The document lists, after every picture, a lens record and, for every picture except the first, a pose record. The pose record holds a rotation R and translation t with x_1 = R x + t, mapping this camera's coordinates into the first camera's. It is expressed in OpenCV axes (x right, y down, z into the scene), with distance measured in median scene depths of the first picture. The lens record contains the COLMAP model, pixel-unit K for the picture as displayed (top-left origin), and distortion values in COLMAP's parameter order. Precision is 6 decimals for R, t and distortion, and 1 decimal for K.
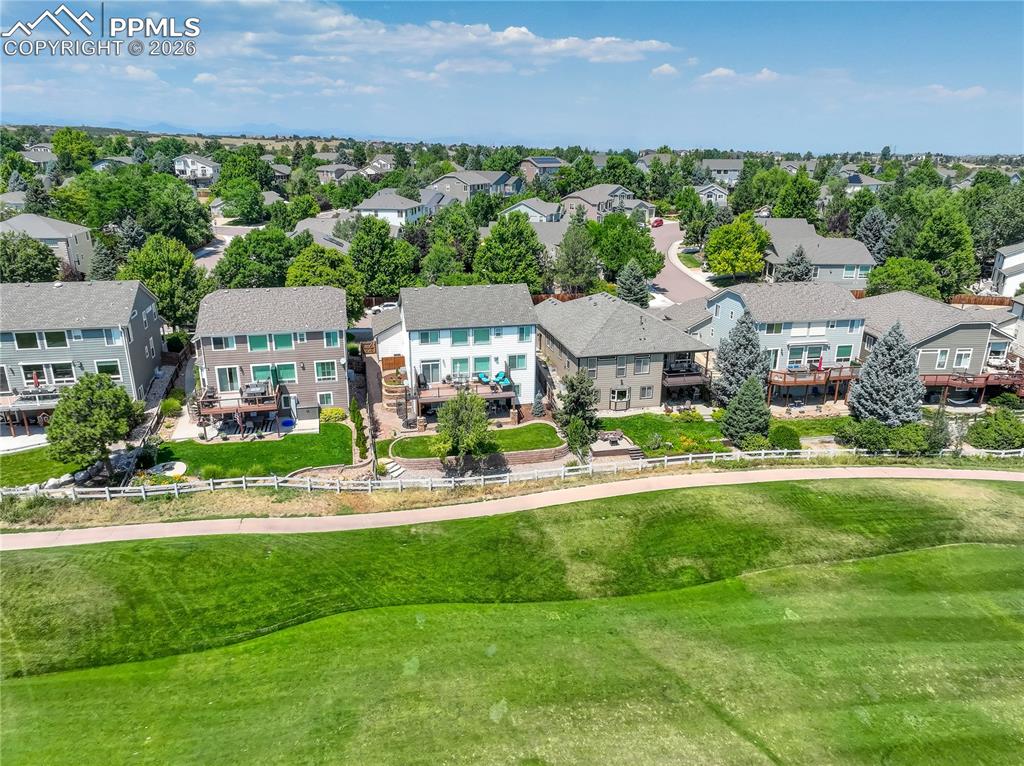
lens RADIAL K [[716.4, 0, 512.0], [0, 716.4, 383.0], [0, 0, 1]] dist [0.022722, 0.005723]
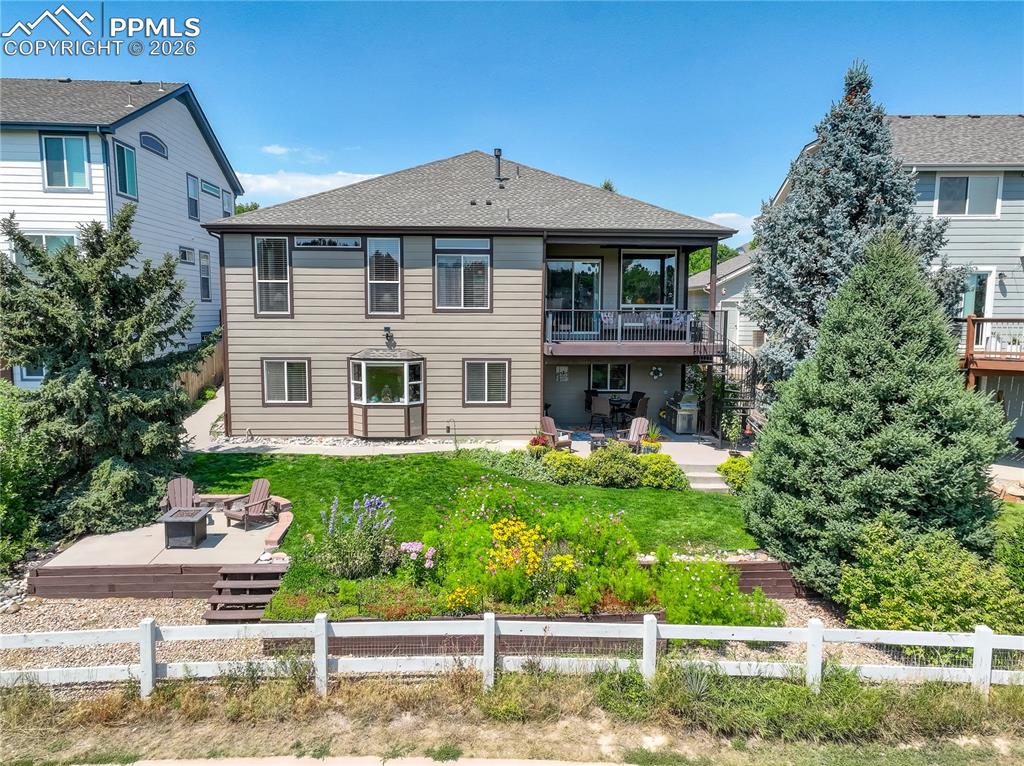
lens RADIAL K [[716.4, 0, 512.0], [0, 716.4, 383.0], [0, 0, 1]] dist [0.022722, 0.005723]
pose [[0.984190, 0.019162, -0.176077, 0.260065], [-0.057137, 0.975330, -0.213228, 0.076346], [0.167648, 0.219918, 0.961005, 0.773123]]
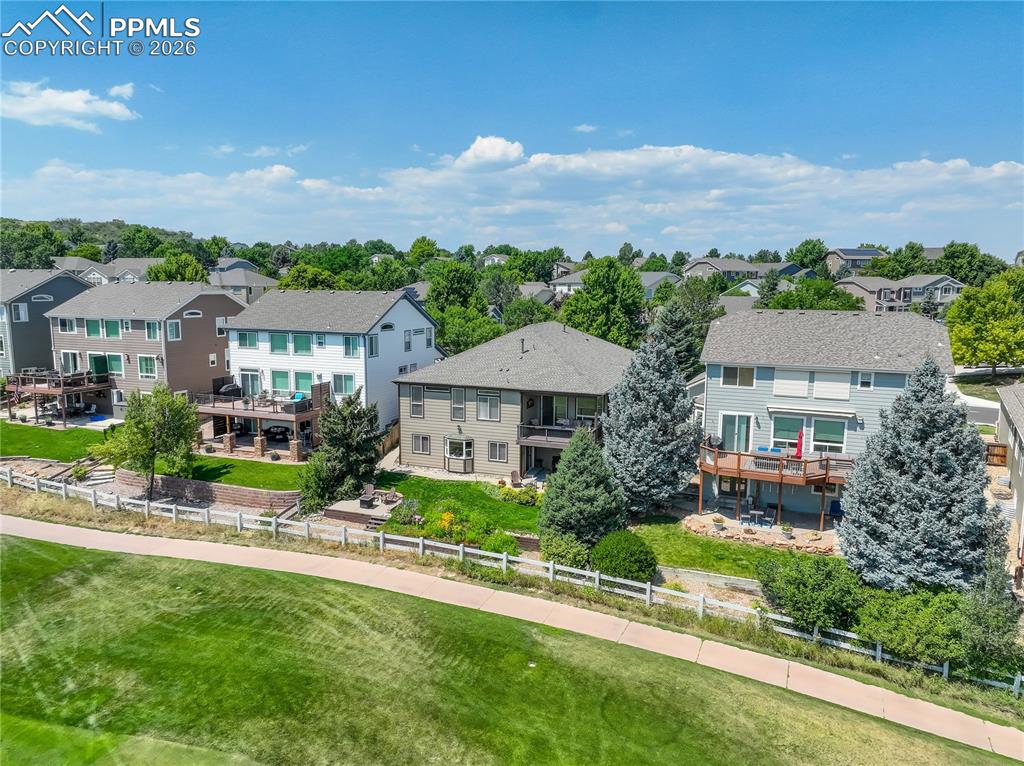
lens RADIAL K [[716.4, 0, 512.0], [0, 716.4, 383.0], [0, 0, 1]] dist [0.022722, 0.005723]
pose [[0.832464, 0.077686, -0.548605, 0.573536], [-0.177966, 0.975148, -0.131964, 0.037287], [0.524720, 0.207488, 0.825601, 0.491768]]
